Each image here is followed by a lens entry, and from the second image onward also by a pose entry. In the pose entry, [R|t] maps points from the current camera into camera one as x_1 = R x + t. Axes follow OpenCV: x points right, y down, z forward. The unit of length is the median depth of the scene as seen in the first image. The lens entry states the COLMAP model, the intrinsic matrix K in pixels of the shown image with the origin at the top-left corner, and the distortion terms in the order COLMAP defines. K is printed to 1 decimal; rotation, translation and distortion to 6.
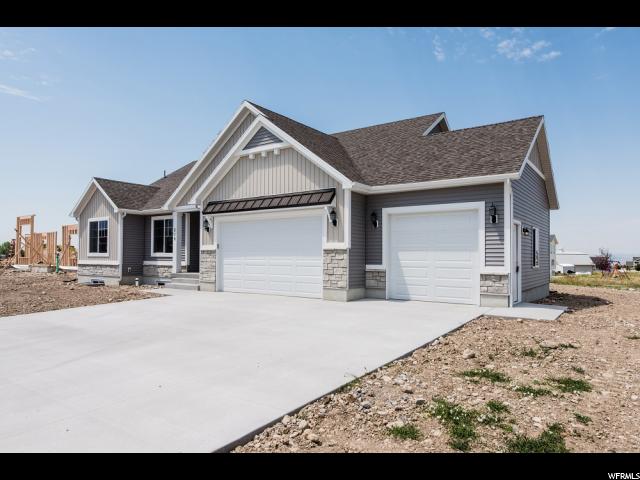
lens RADIAL K [[441.3, 0, 319.6], [0, 441.3, 242.9], [0, 0, 1]] dist [-0.003518, 0.000120]
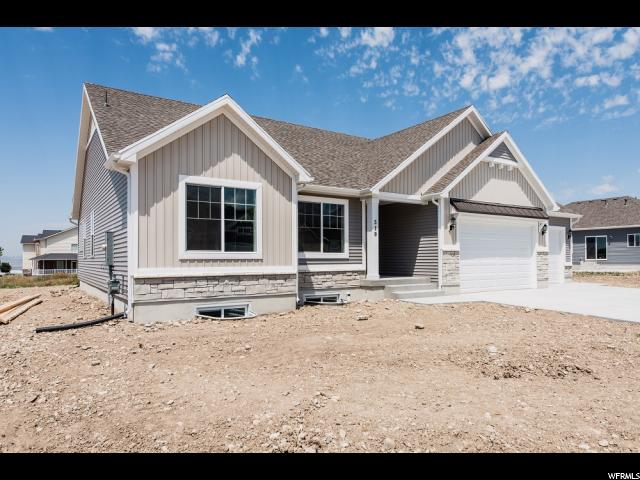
lens RADIAL K [[441.3, 0, 319.9], [0, 441.3, 242.2], [0, 0, 1]] dist [-0.003518, 0.000120]
pose [[0.328925, 0.028004, 0.943941, -0.988237], [-0.027118, 0.999428, -0.020200, 0.020502], [-0.943967, -0.018953, 0.329496, 0.784455]]
